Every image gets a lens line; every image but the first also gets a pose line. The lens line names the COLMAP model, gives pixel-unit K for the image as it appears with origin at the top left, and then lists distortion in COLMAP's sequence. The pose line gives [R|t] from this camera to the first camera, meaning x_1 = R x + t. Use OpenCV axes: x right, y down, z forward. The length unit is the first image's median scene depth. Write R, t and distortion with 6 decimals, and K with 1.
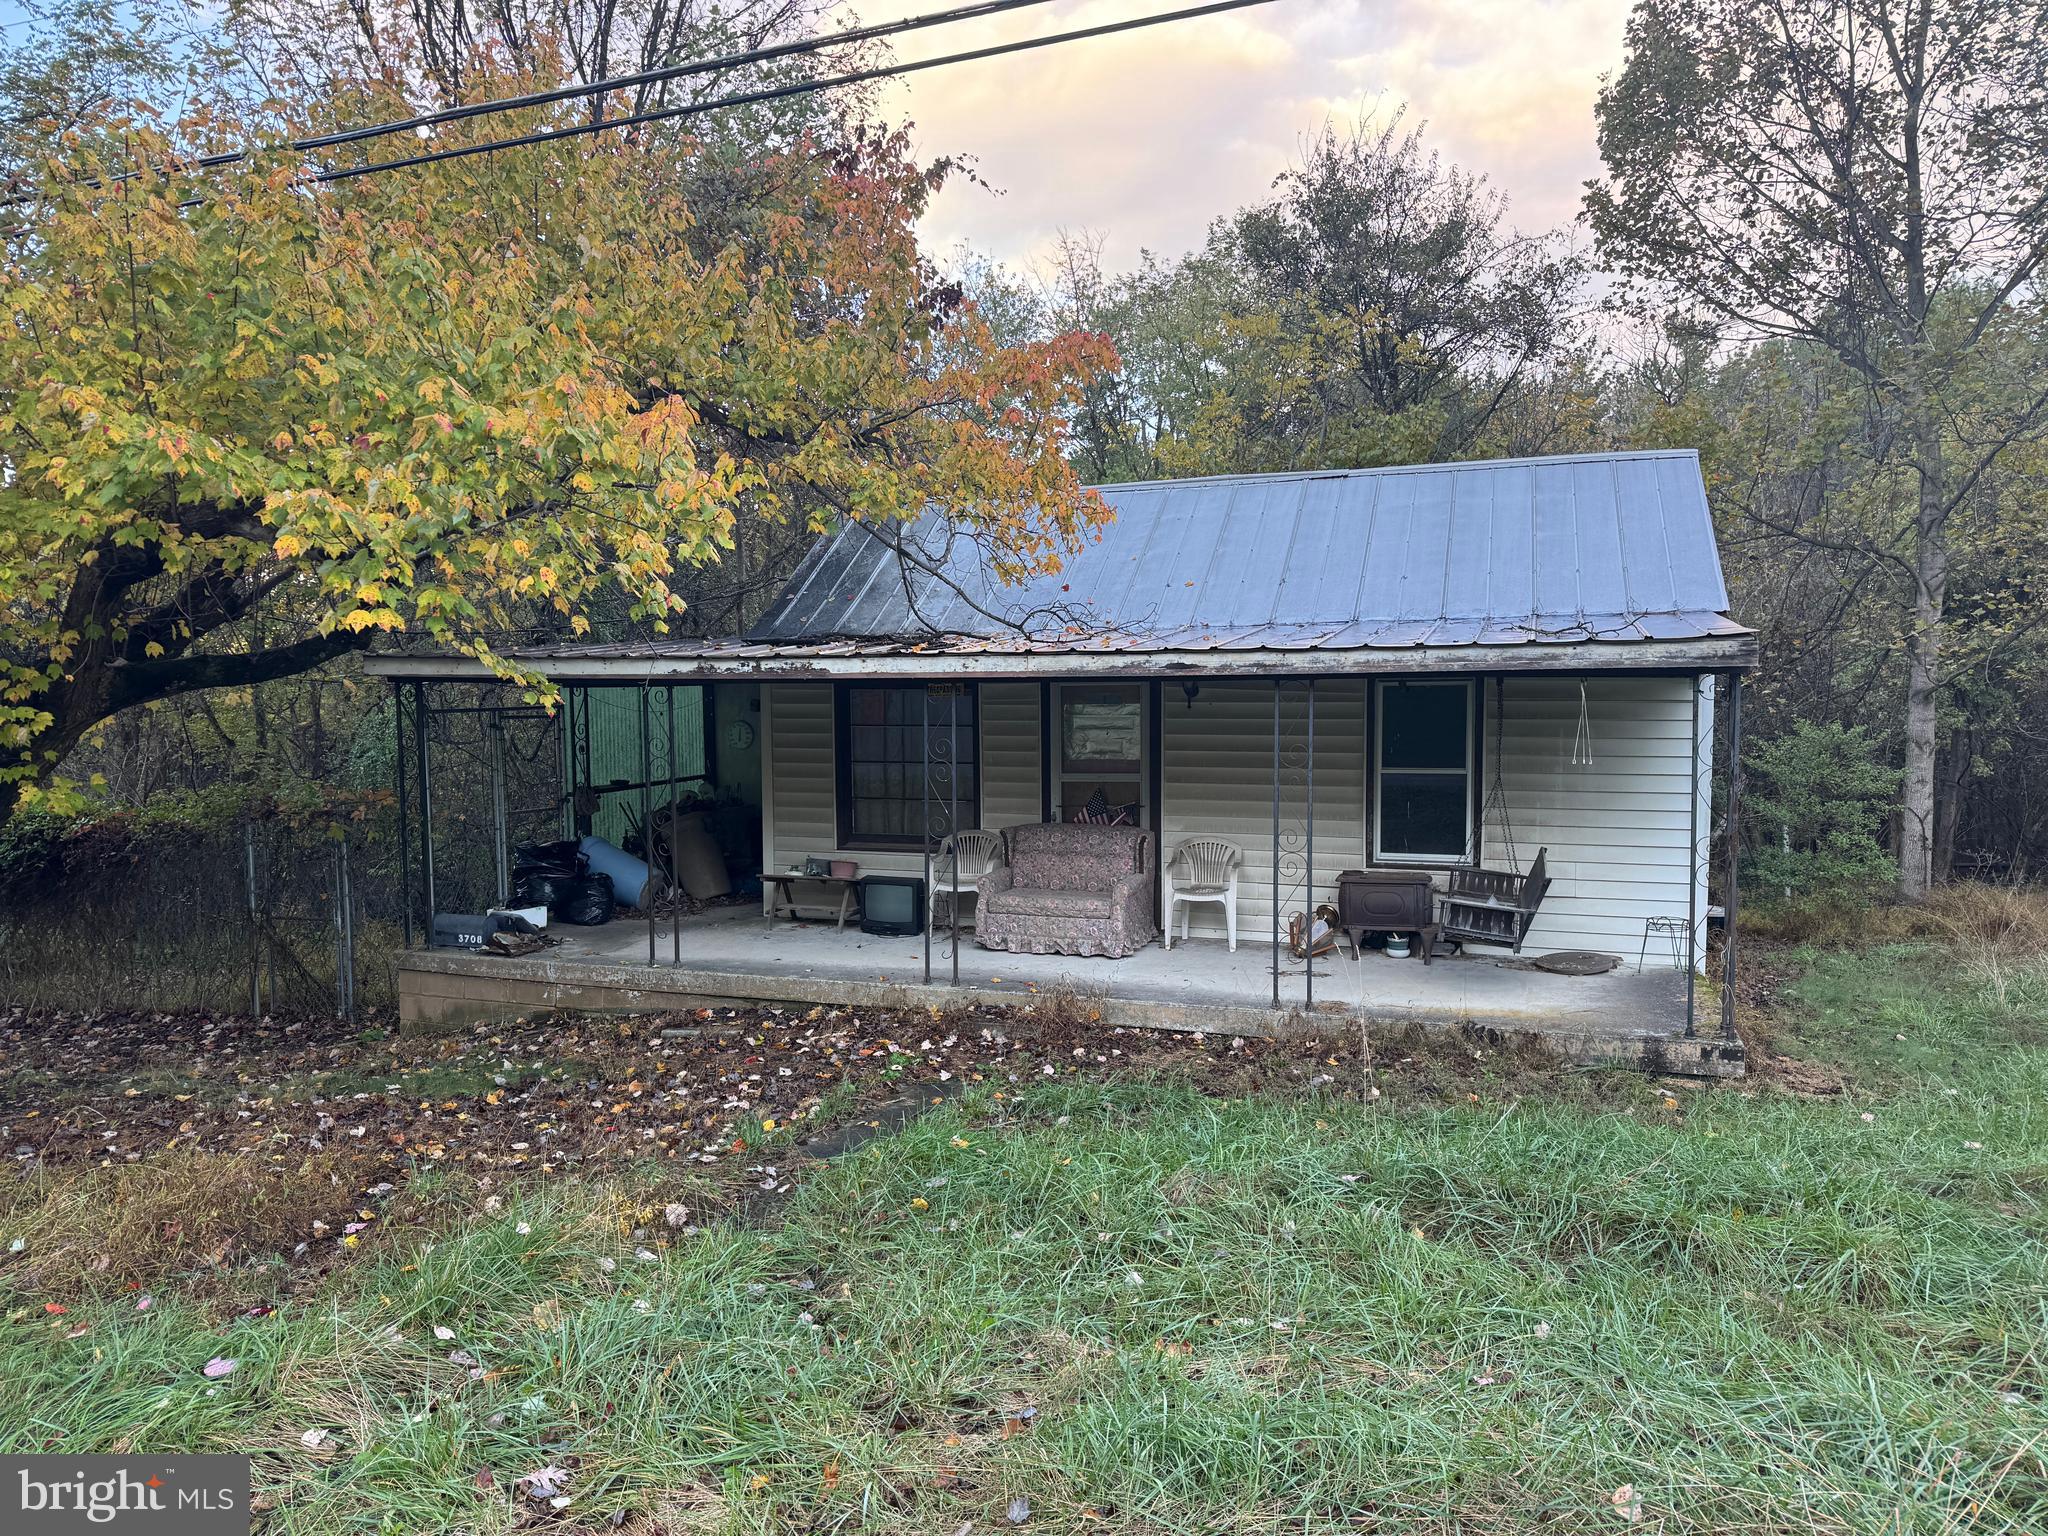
lens RADIAL K [[1429.0, 0, 1017.7], [0, 1429.0, 779.5], [0, 0, 1]] dist [0.064439, -0.067014]
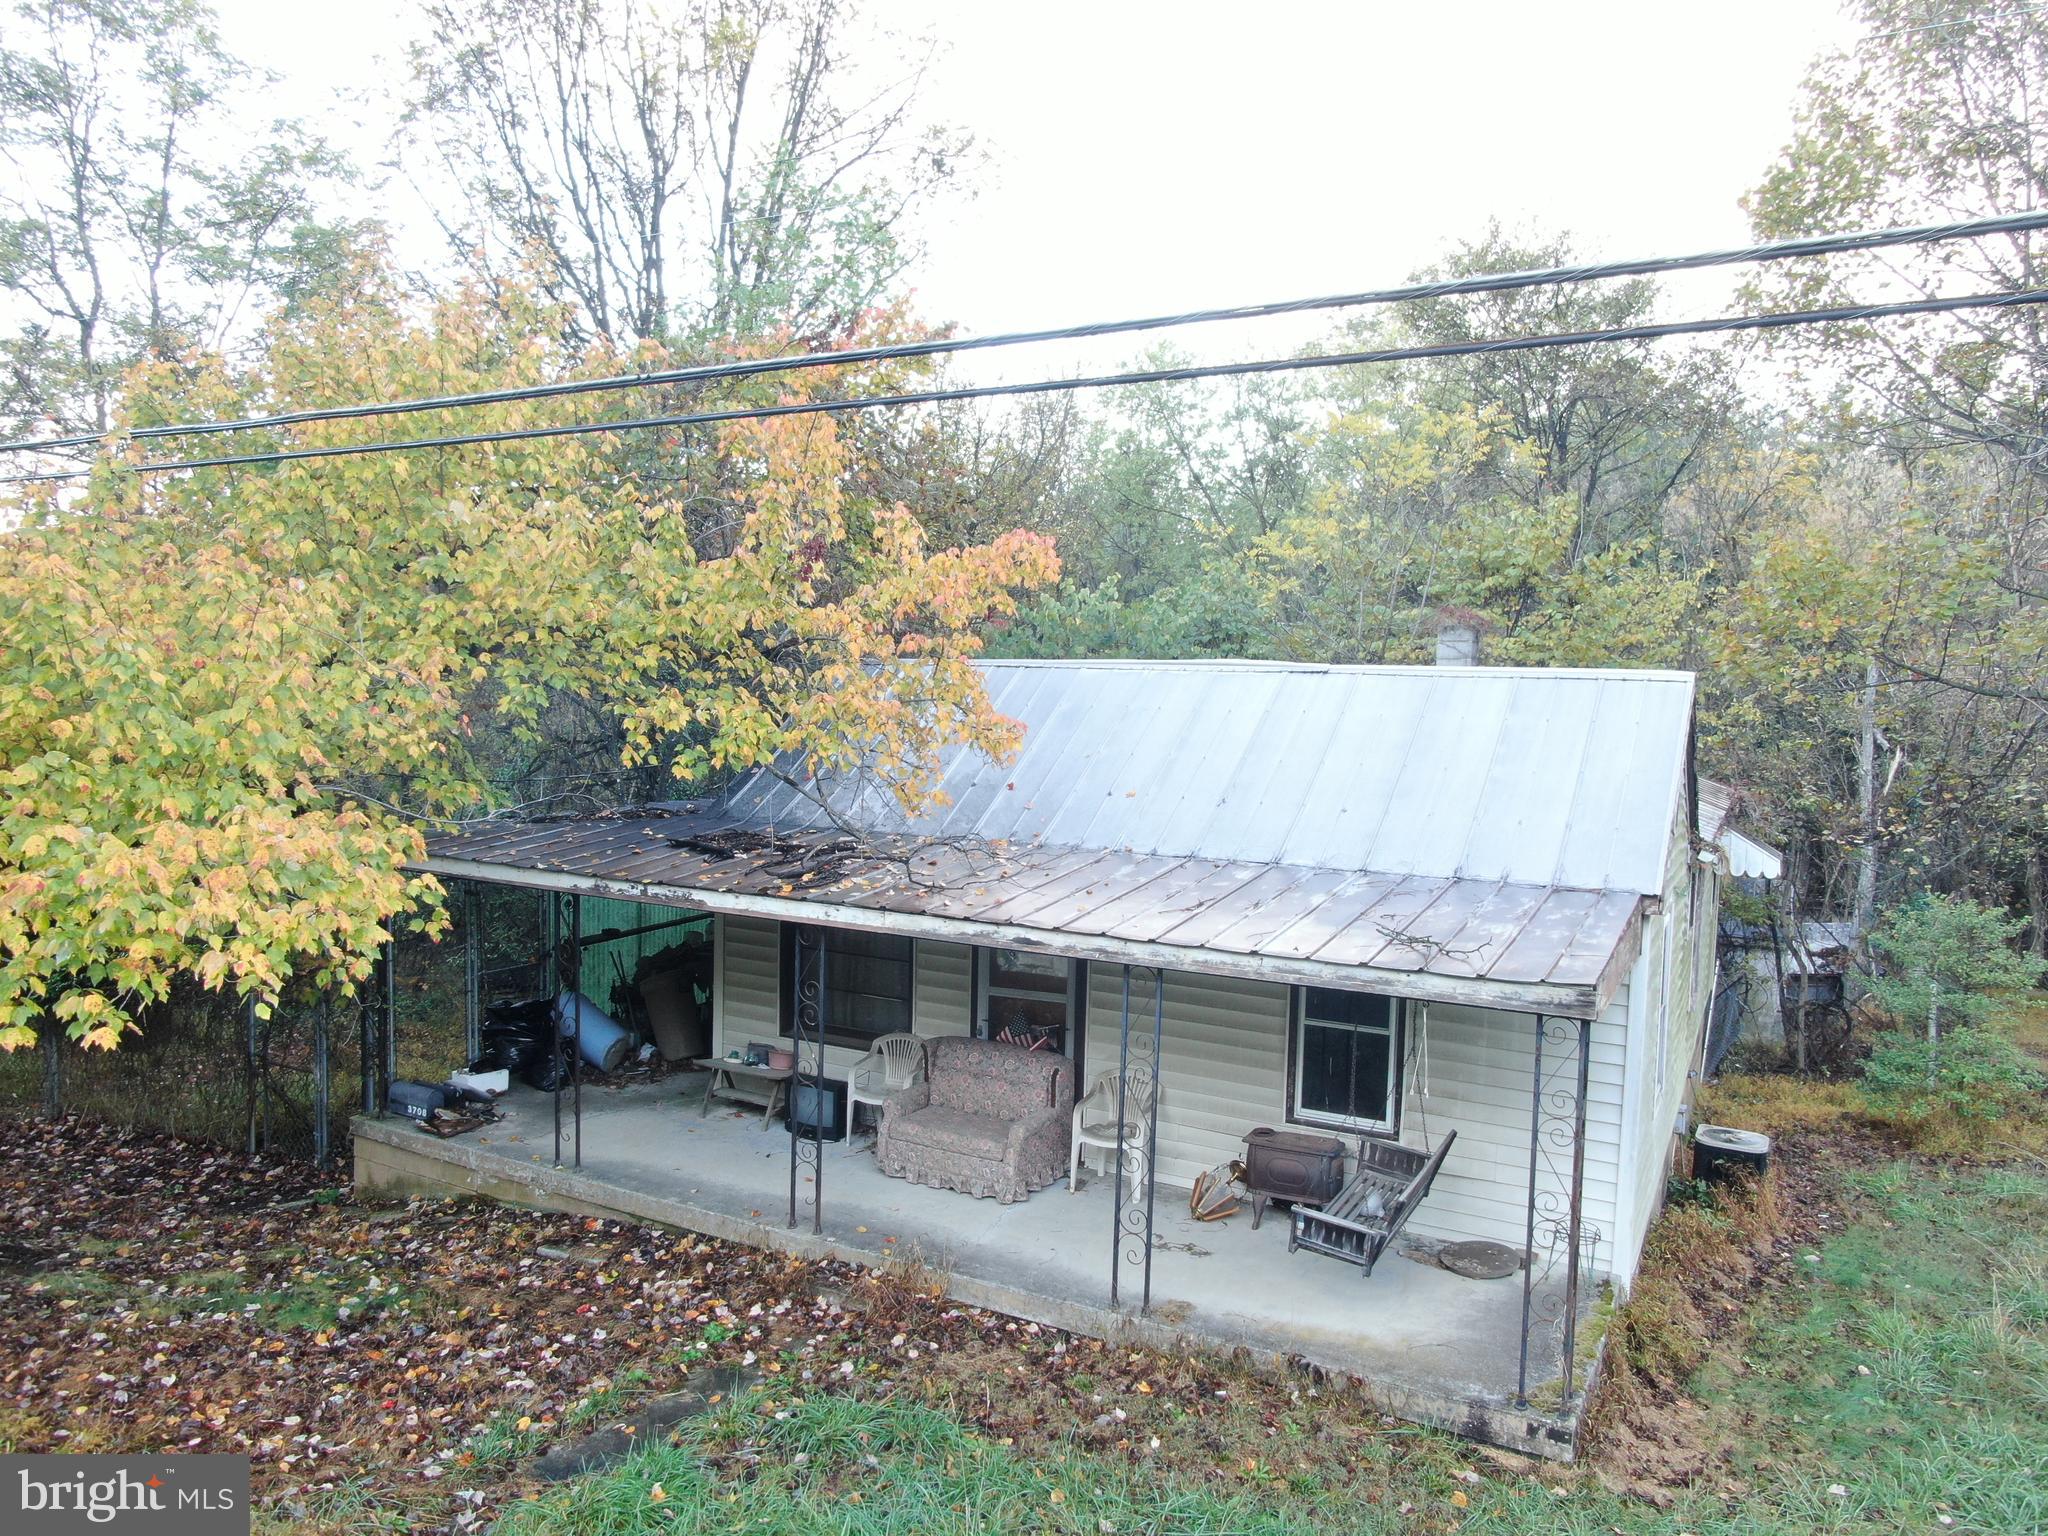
lens RADIAL K [[1485.8, 0, 1018.9], [0, 1485.8, 770.5], [0, 0, 1]] dist [-0.025071, 0.017663]
pose [[0.986228, 0.041784, -0.160026, 0.234938], [-0.042435, 0.999099, -0.000656, -0.172075], [0.159854, 0.007438, 0.987113, 0.022119]]
